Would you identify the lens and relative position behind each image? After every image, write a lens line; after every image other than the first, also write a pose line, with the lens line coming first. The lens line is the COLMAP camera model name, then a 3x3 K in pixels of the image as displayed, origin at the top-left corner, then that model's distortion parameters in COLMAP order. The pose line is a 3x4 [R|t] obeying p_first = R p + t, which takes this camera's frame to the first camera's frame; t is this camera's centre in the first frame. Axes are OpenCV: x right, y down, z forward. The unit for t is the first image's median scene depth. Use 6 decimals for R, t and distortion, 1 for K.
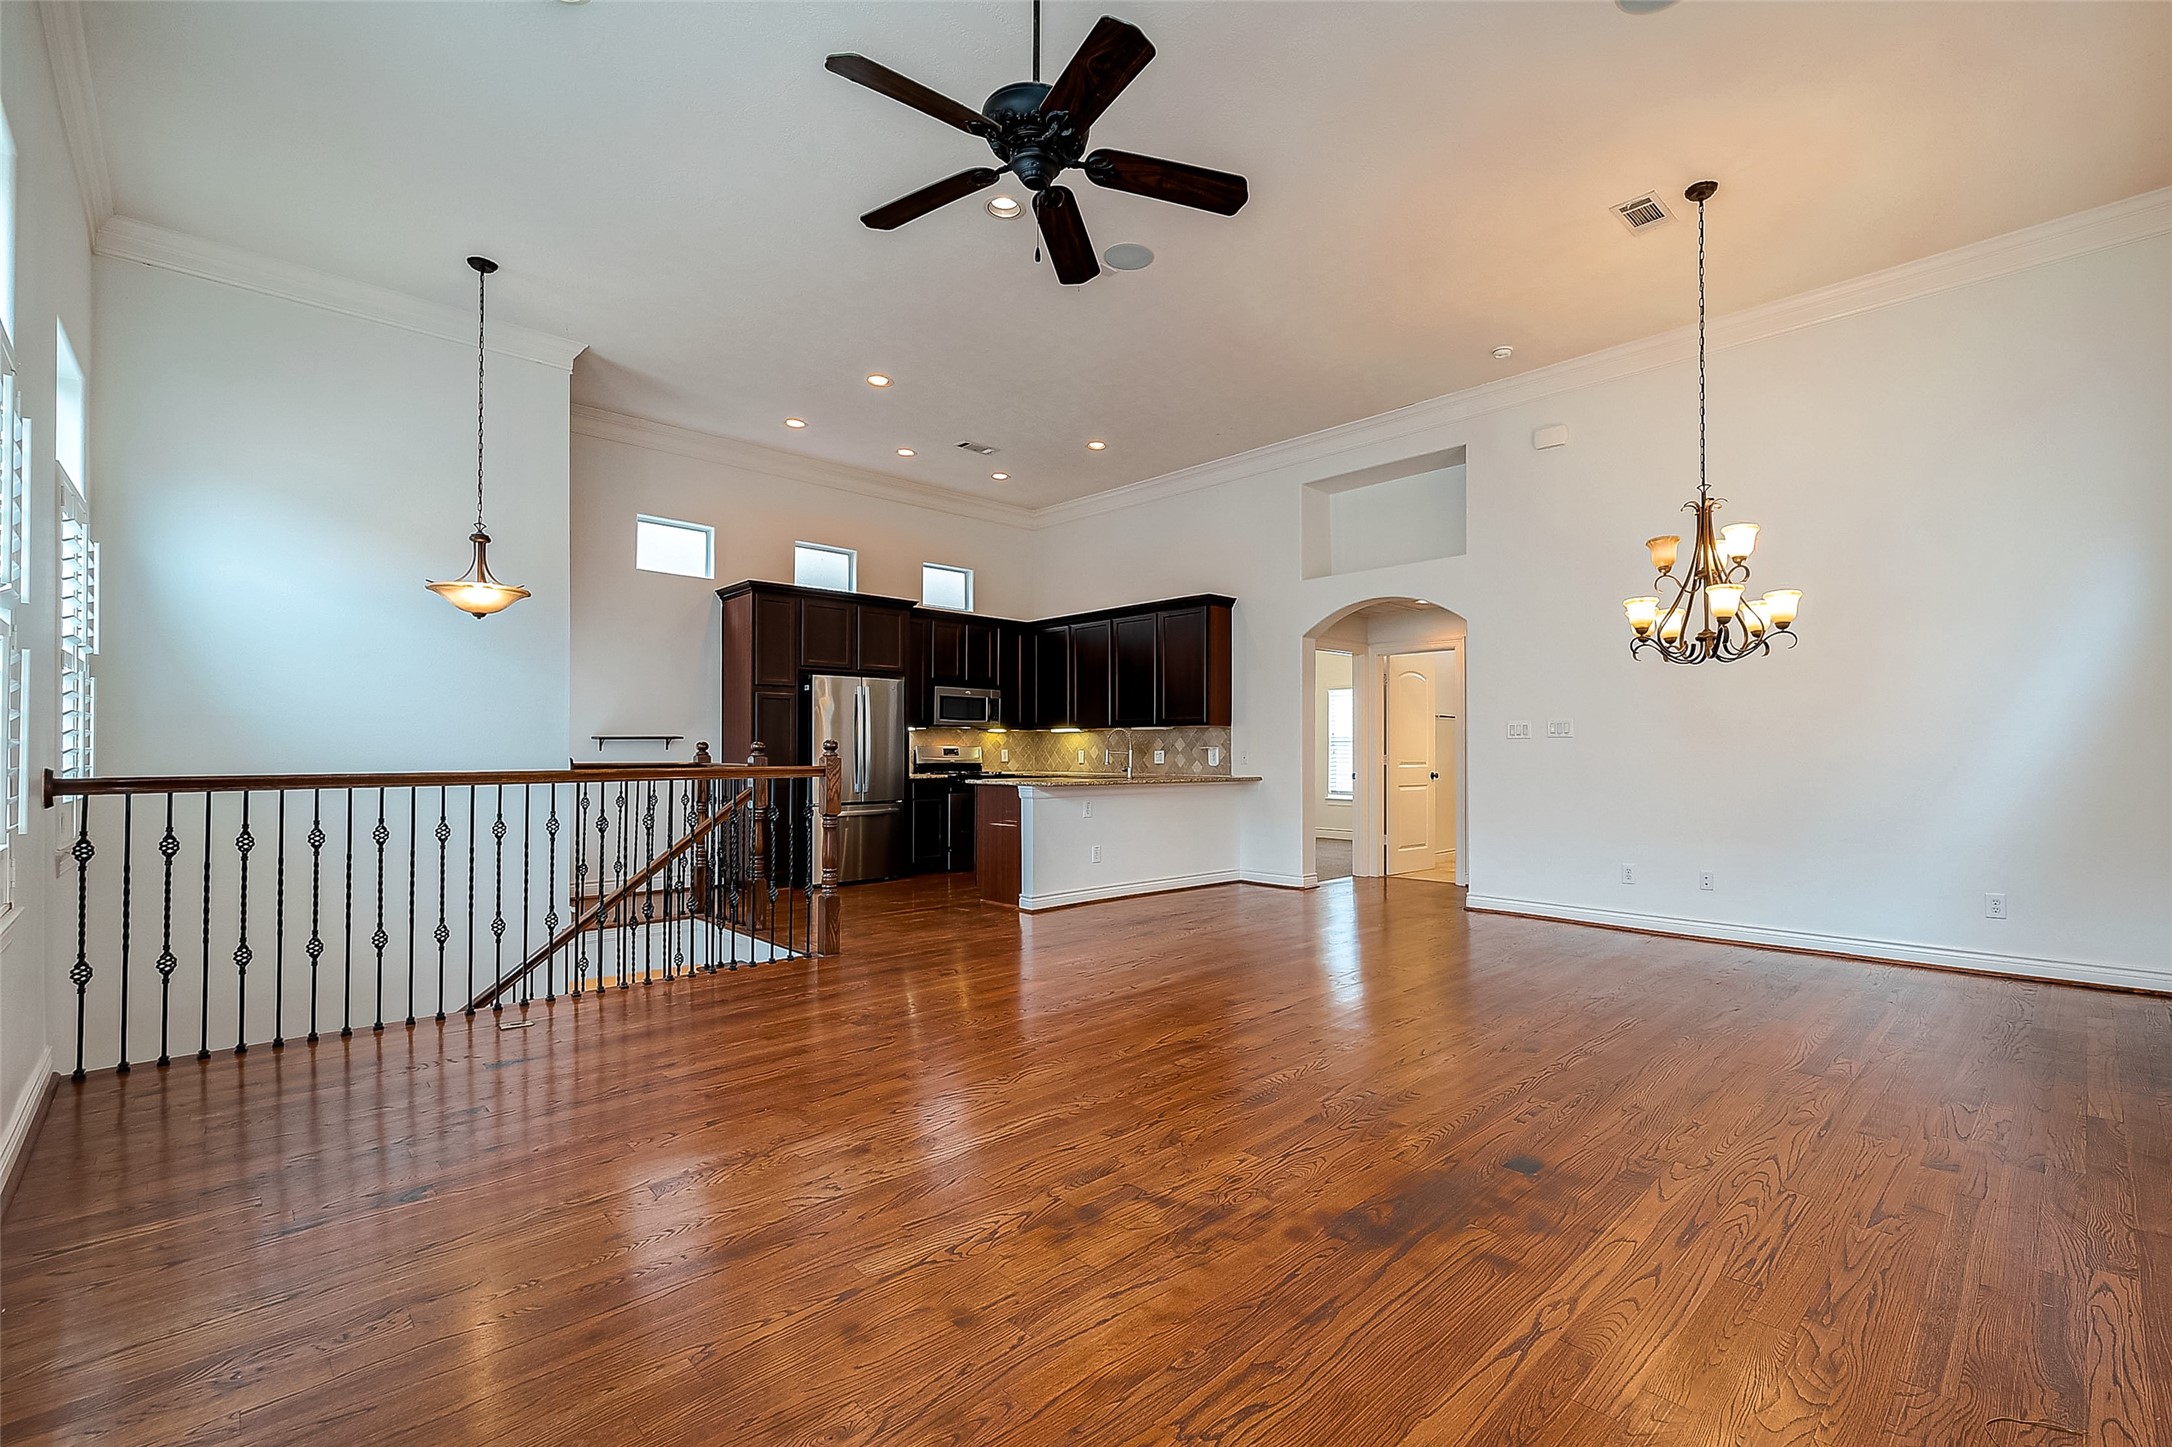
lens RADIAL K [[877.7, 0, 1095.2], [0, 877.7, 740.4], [0, 0, 1]] dist [-0.001290, -0.000131]
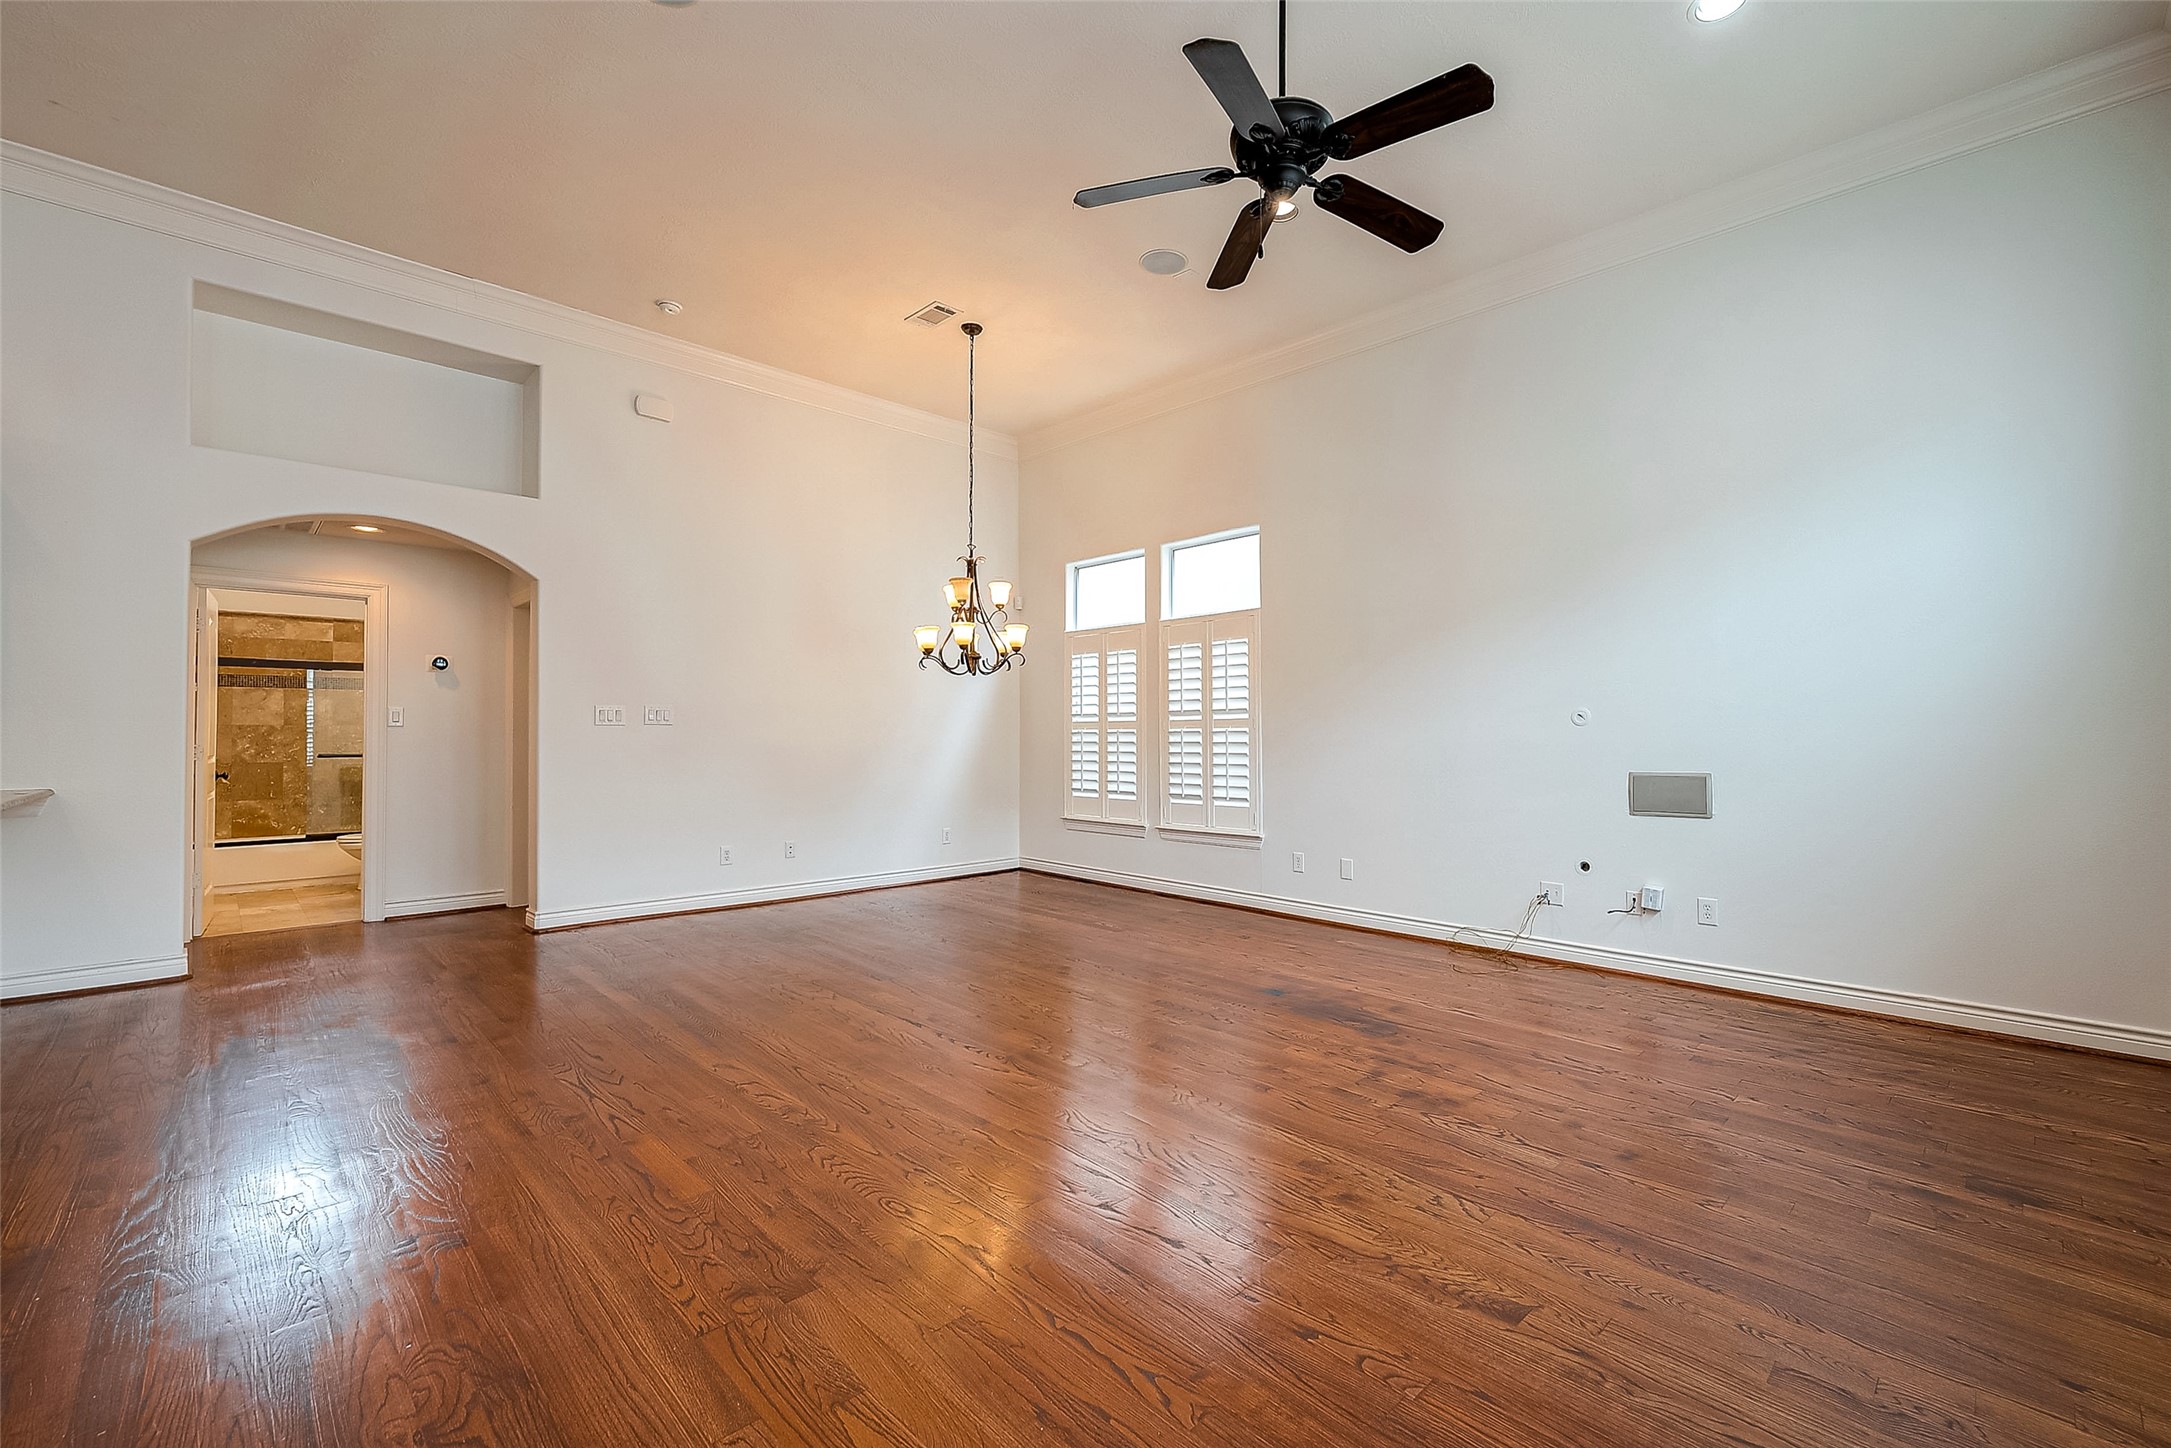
lens RADIAL K [[877.3, 0, 1177.1], [0, 877.3, 720.4], [0, 0, 1]] dist [-0.001290, -0.000131]
pose [[-0.003794, 0.021292, 0.999766, -1.284429], [-0.013862, 0.999676, -0.021343, 0.013977], [-0.999897, -0.013940, -0.003497, 1.317728]]
